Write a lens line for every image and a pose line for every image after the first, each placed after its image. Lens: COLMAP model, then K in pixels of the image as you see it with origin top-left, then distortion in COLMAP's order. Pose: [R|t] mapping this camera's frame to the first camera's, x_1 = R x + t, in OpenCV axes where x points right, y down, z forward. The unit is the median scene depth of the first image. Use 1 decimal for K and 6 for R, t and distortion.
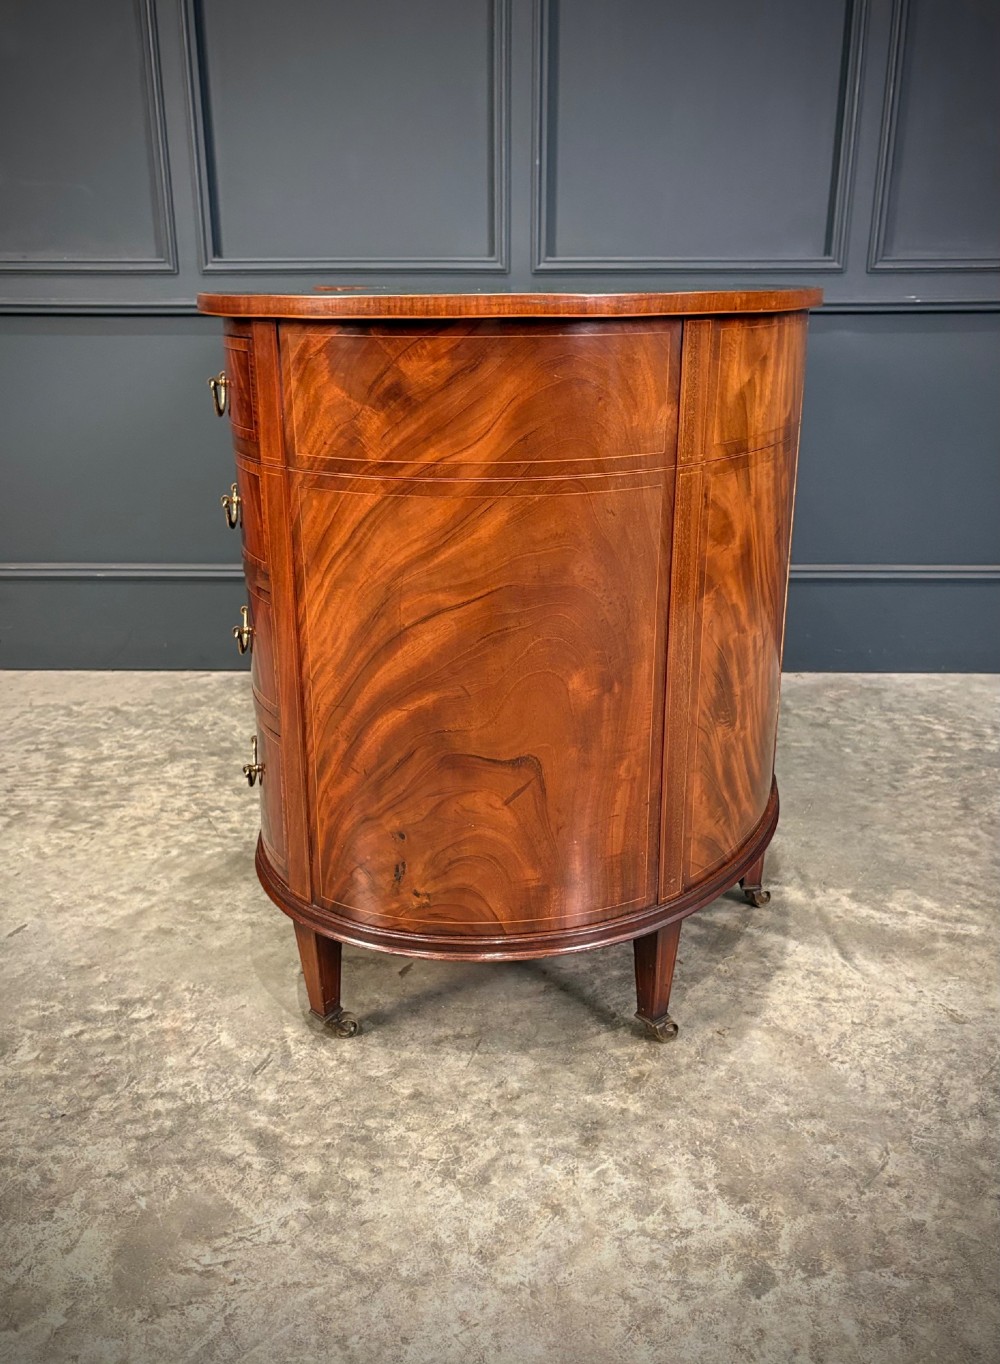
lens RADIAL K [[1122.5, 0, 484.3], [0, 1122.5, 685.3], [0, 0, 1]] dist [-0.024596, 0.033807]
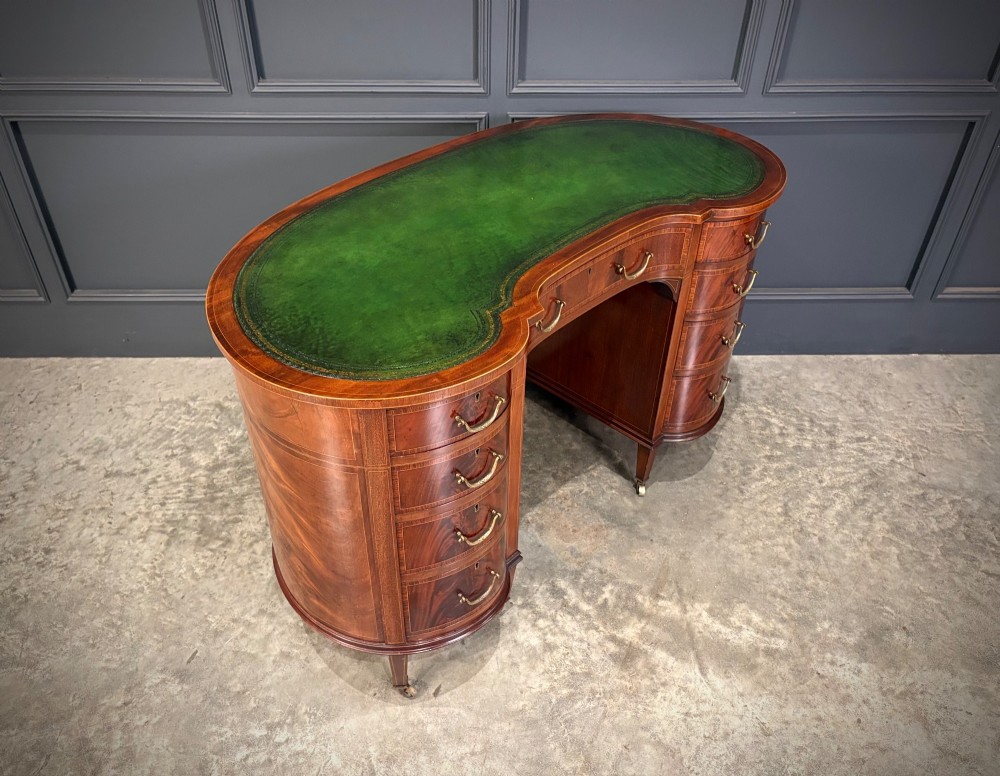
lens RADIAL K [[773.1, 0, 475.5], [0, 773.1, 389.9], [0, 0, 1]] dist [-0.015756, 0.046326]
pose [[0.999453, -0.016048, 0.028914, -0.034701], [0.005673, 0.944595, 0.328188, -0.466031], [-0.032578, -0.327845, 0.944170, 0.061088]]
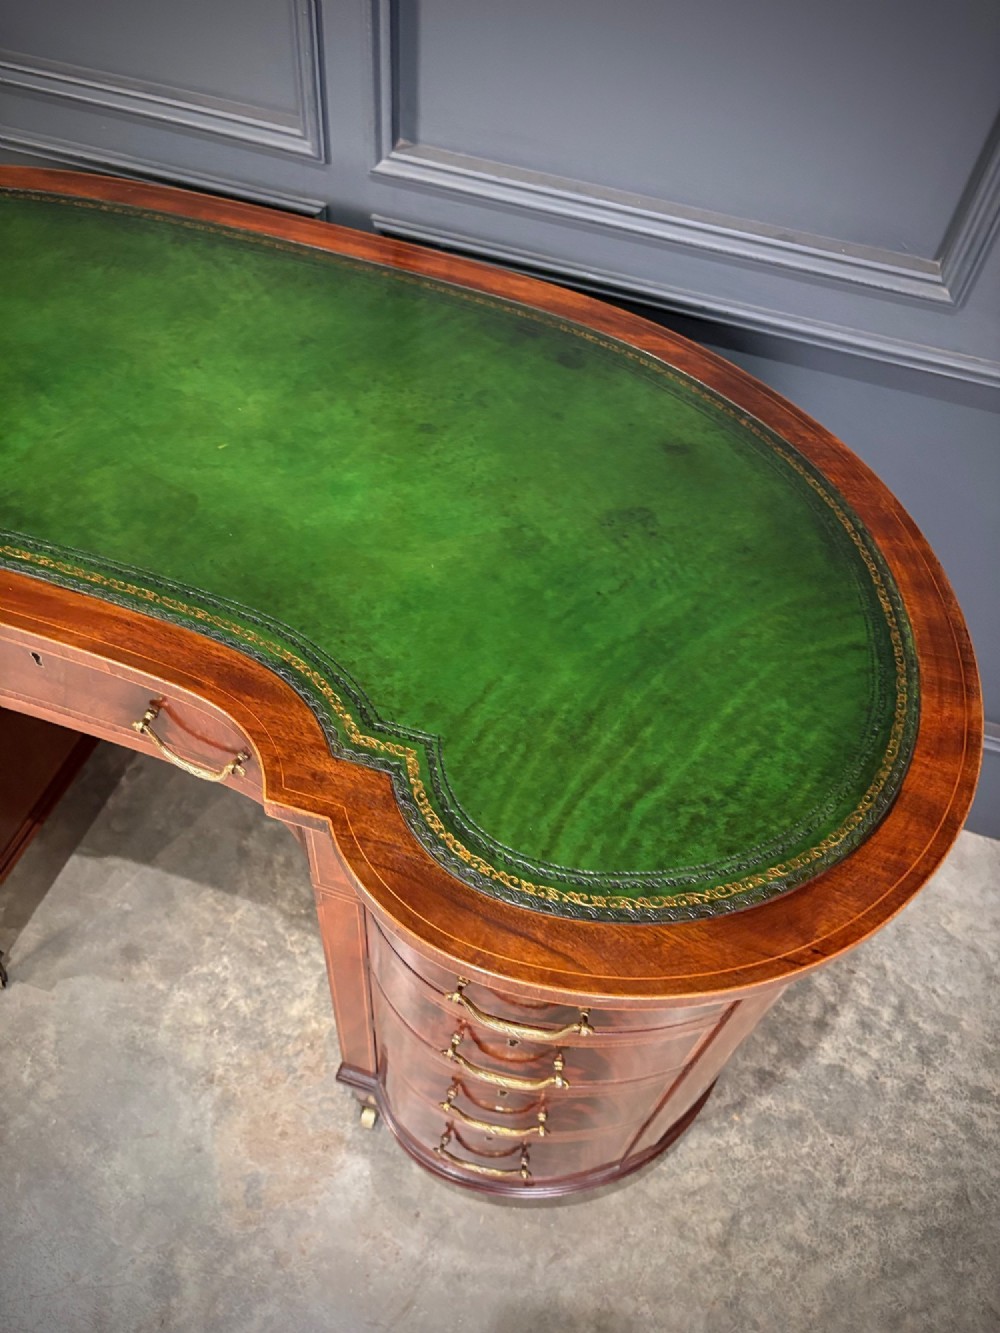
lens RADIAL K [[991.0, 0, 497.5], [0, 991.0, 661.1], [0, 0, 1]] dist [0.023963, -0.021844]
pose [[0.957815, 0.265209, -0.110700, 0.295733], [-0.166739, 0.826569, 0.537571, -0.605726], [0.234070, -0.496435, 0.835921, 0.692775]]
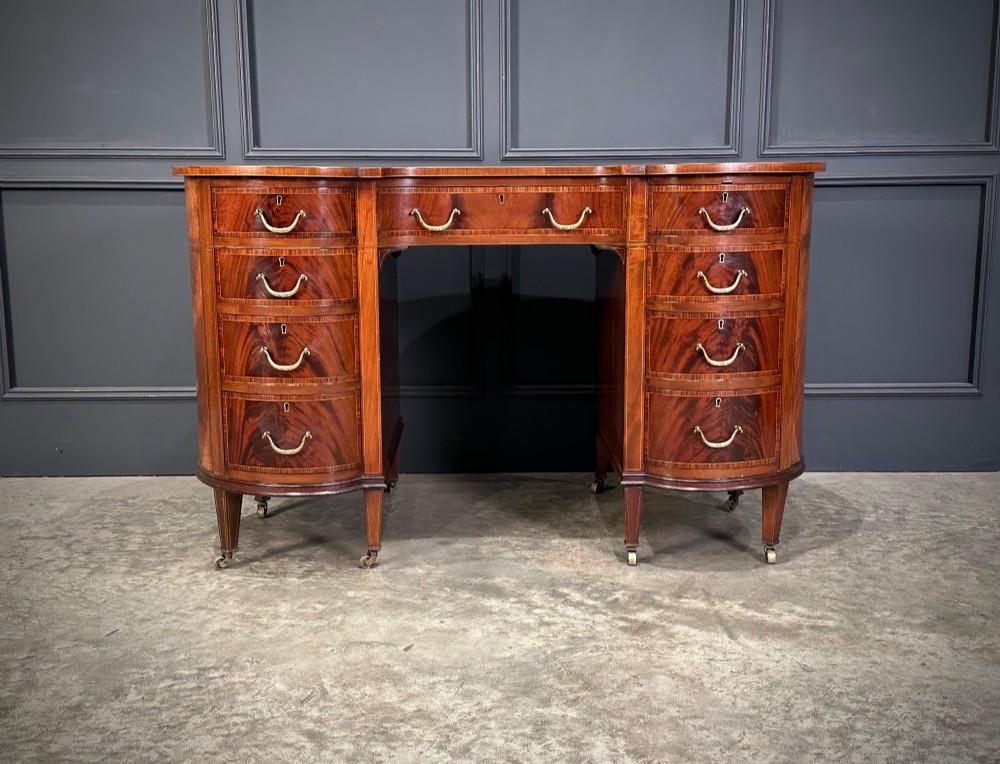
lens RADIAL K [[1122.1, 0, 489.1], [0, 1122.1, 395.5], [0, 0, 1]] dist [0.077869, 0.000000]
pose [[0.999768, -0.006135, 0.020637, 0.001237], [0.009171, 0.988581, -0.150413, 0.137146], [-0.019479, 0.150567, 0.988408, -0.348429]]
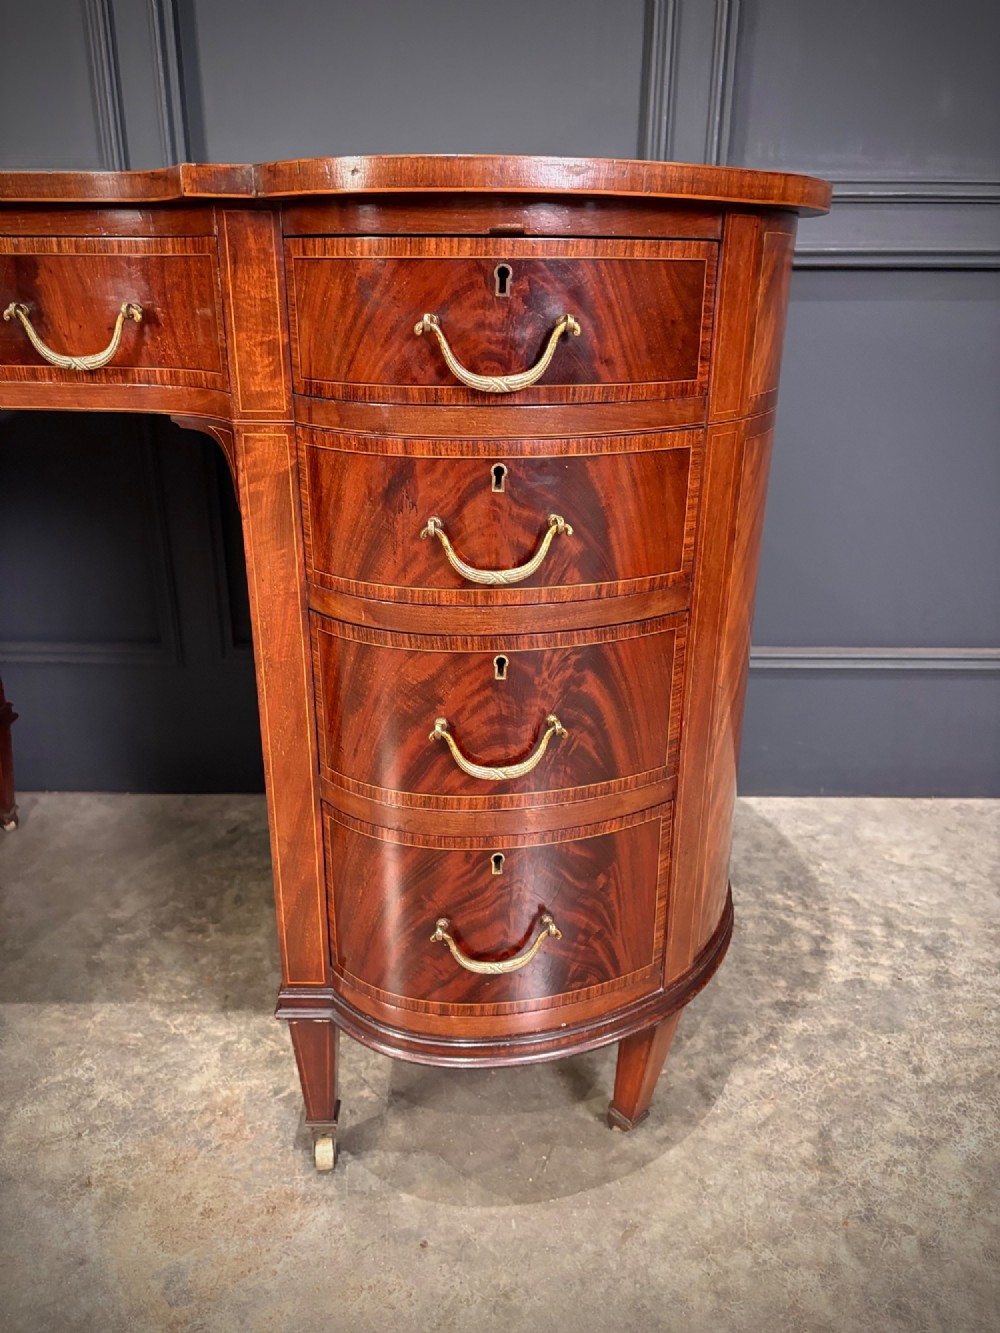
lens RADIAL K [[991.0, 0, 496.5], [0, 991.0, 694.0], [0, 0, 1]] dist [0.023963, -0.021844]
pose [[0.999540, -0.000730, 0.030331, 0.287824], [-0.001064, 0.998252, 0.059092, -0.172750], [-0.030321, -0.059097, 0.997792, 0.596394]]
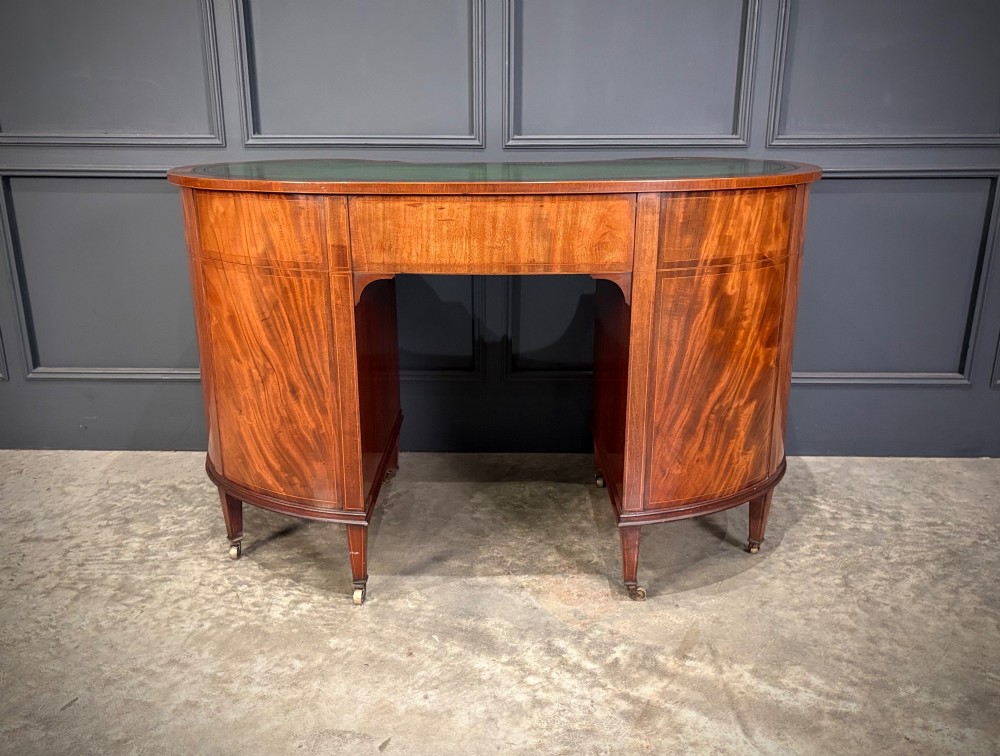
lens RADIAL K [[844.5, 0, 484.2], [0, 844.5, 388.0], [0, 0, 1]] dist [-0.025663, 0.065971]
pose [[0.999992, 0.003027, -0.002758, 0.034094], [-0.003098, 0.999655, -0.026087, -0.095398], [0.002678, 0.026096, 0.999656, 0.064557]]
